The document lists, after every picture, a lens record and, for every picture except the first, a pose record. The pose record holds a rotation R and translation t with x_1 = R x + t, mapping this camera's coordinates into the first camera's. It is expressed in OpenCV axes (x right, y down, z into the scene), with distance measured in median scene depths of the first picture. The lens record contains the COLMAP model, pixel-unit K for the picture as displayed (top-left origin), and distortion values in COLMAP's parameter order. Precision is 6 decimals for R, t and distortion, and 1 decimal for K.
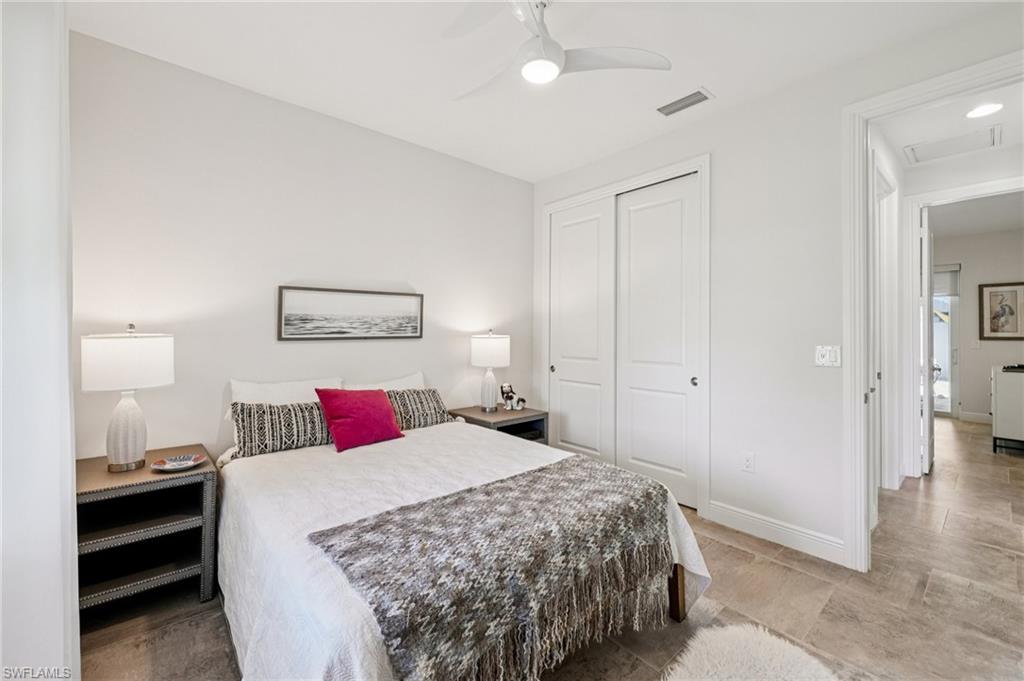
lens RADIAL K [[417.9, 0, 511.9], [0, 417.9, 334.7], [0, 0, 1]] dist [0.001988, -0.000750]
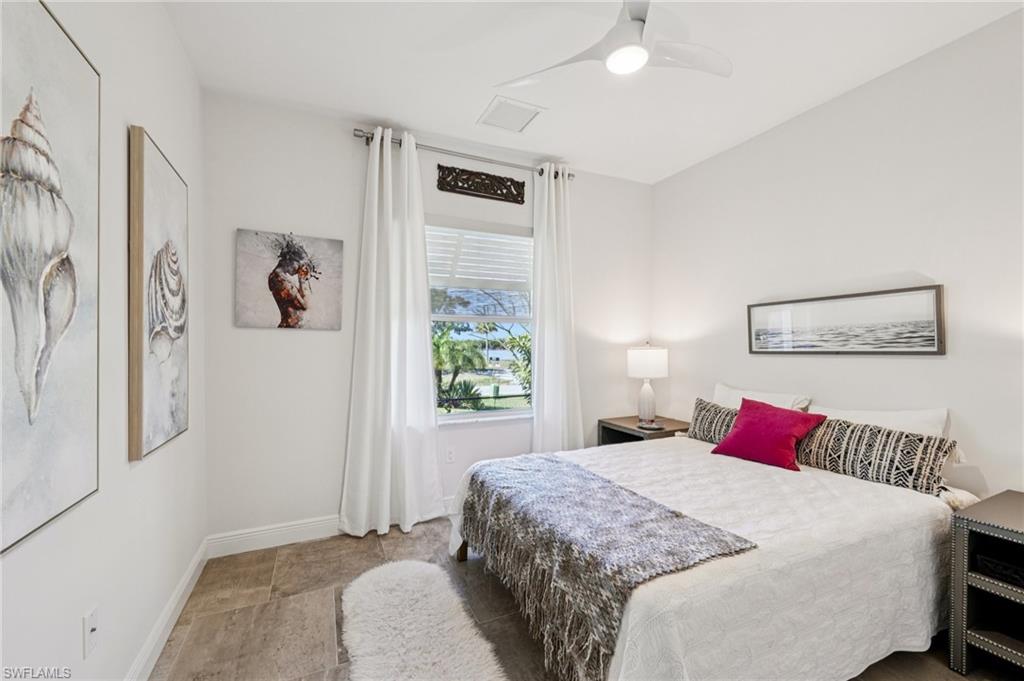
lens RADIAL K [[413.9, 0, 514.2], [0, 413.9, 342.6], [0, 0, 1]] dist [0.000511, -0.000342]
pose [[-0.263117, -0.012846, -0.964679, 0.699726], [-0.008117, 0.999905, -0.011101, 0.002438], [0.964730, 0.004909, -0.263196, 0.683731]]
